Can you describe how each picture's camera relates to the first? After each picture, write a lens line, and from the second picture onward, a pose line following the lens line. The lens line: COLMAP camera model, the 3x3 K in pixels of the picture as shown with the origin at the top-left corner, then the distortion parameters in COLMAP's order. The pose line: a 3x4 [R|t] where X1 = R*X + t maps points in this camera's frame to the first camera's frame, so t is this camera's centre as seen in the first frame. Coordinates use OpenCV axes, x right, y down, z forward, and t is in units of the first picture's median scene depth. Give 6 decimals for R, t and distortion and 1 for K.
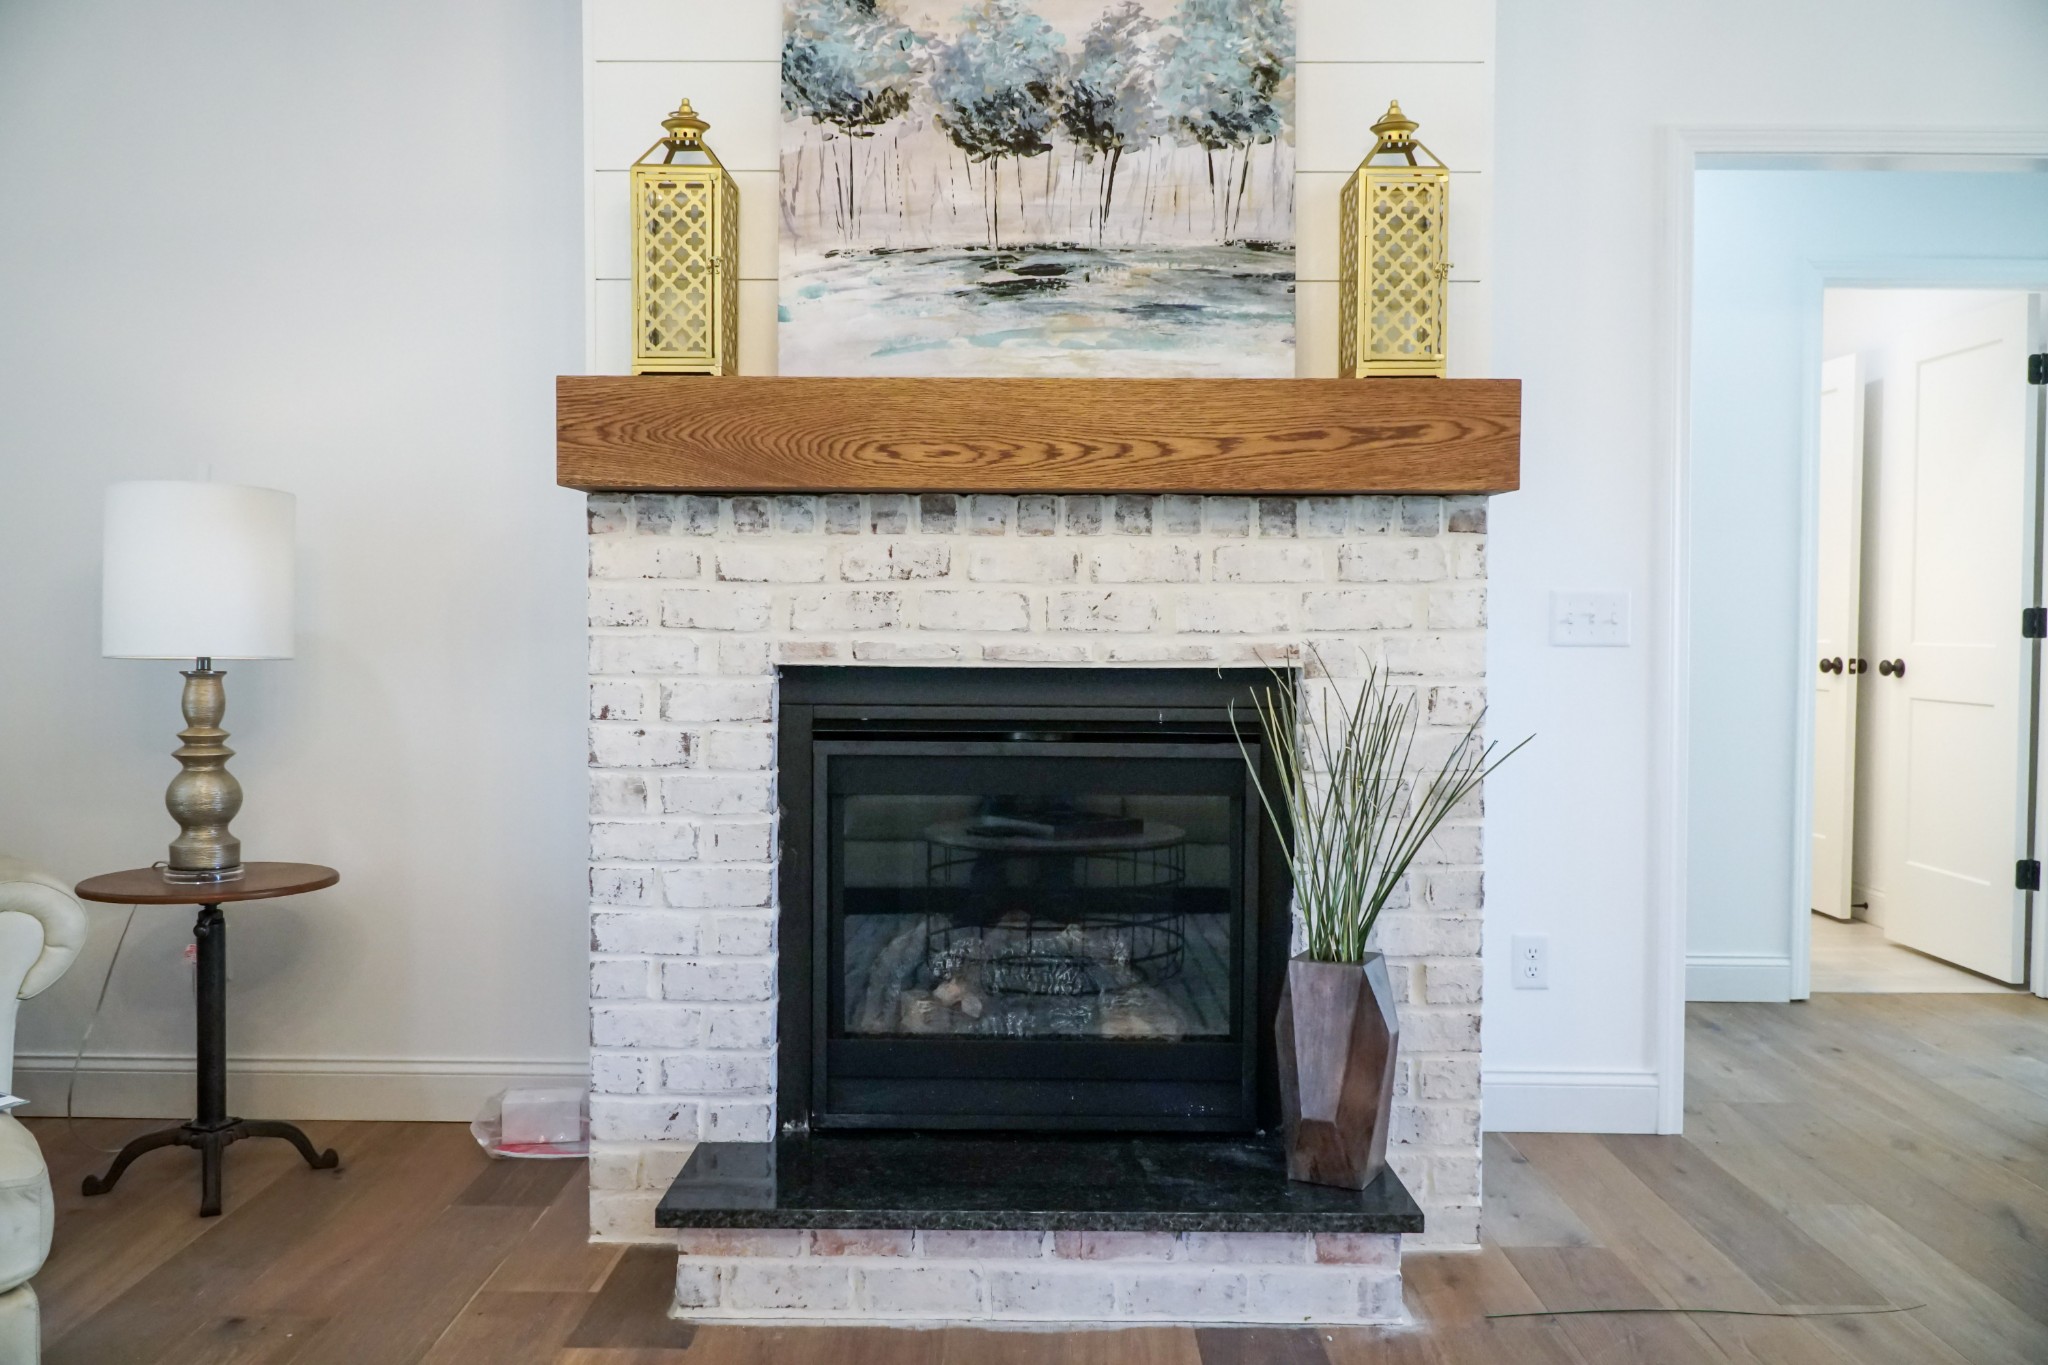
lens RADIAL K [[1653.7, 0, 1024.0], [0, 1653.7, 682.5], [0, 0, 1]] dist [0.004677, -0.028320]
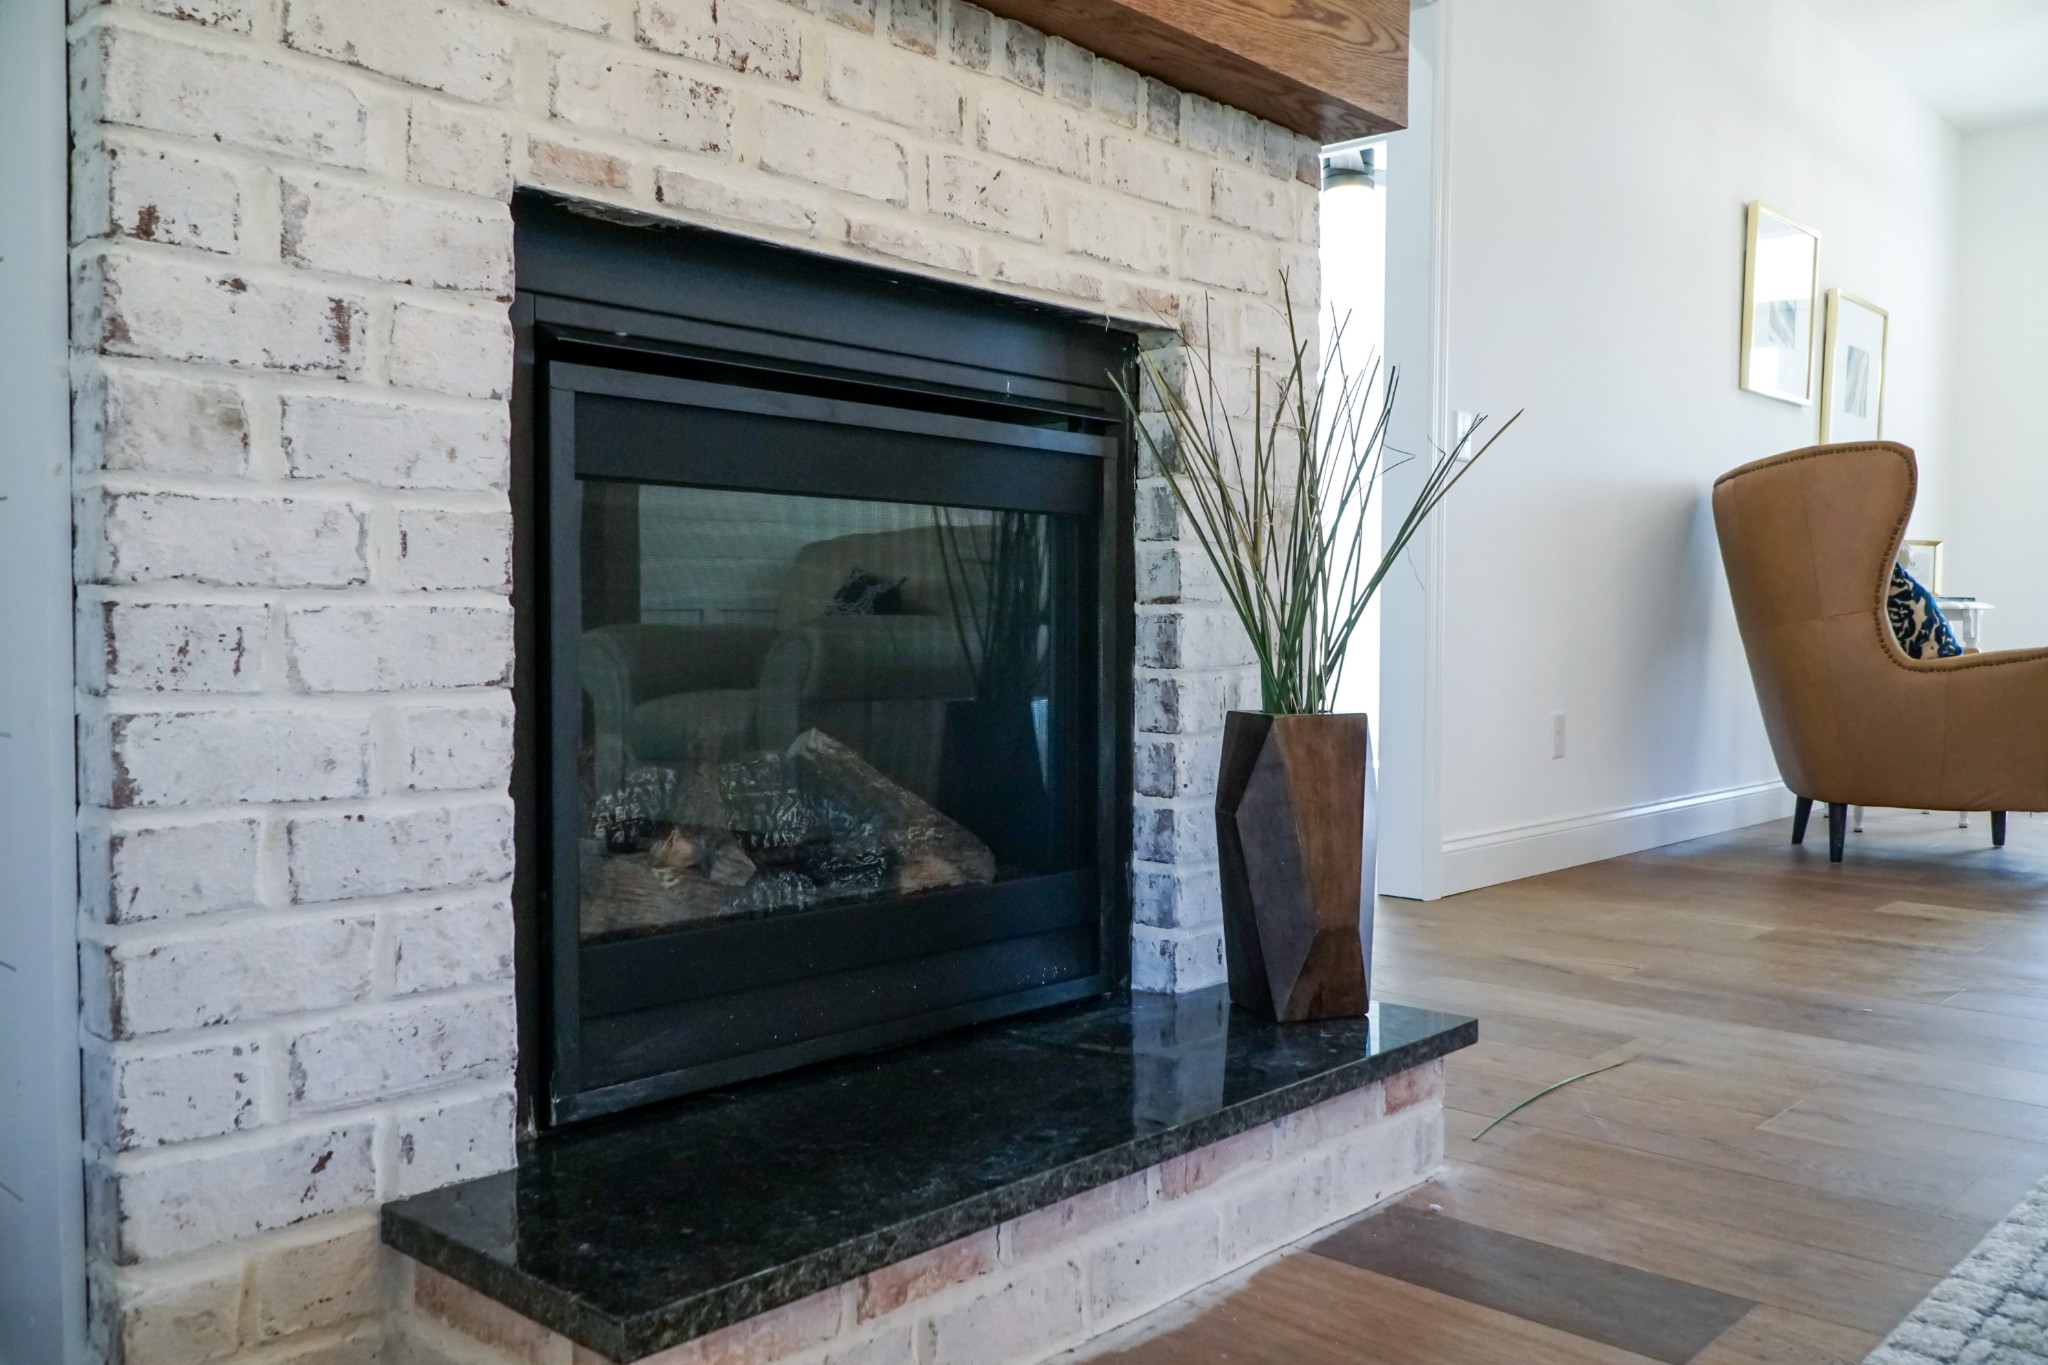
lens RADIAL K [[1653.7, 0, 1024.0], [0, 1653.7, 682.5], [0, 0, 1]] dist [0.004677, -0.028320]
pose [[0.674283, -0.027993, 0.737942, -0.414856], [0.023014, 0.999592, 0.016890, 0.131356], [-0.738114, 0.005595, 0.674653, 0.565930]]
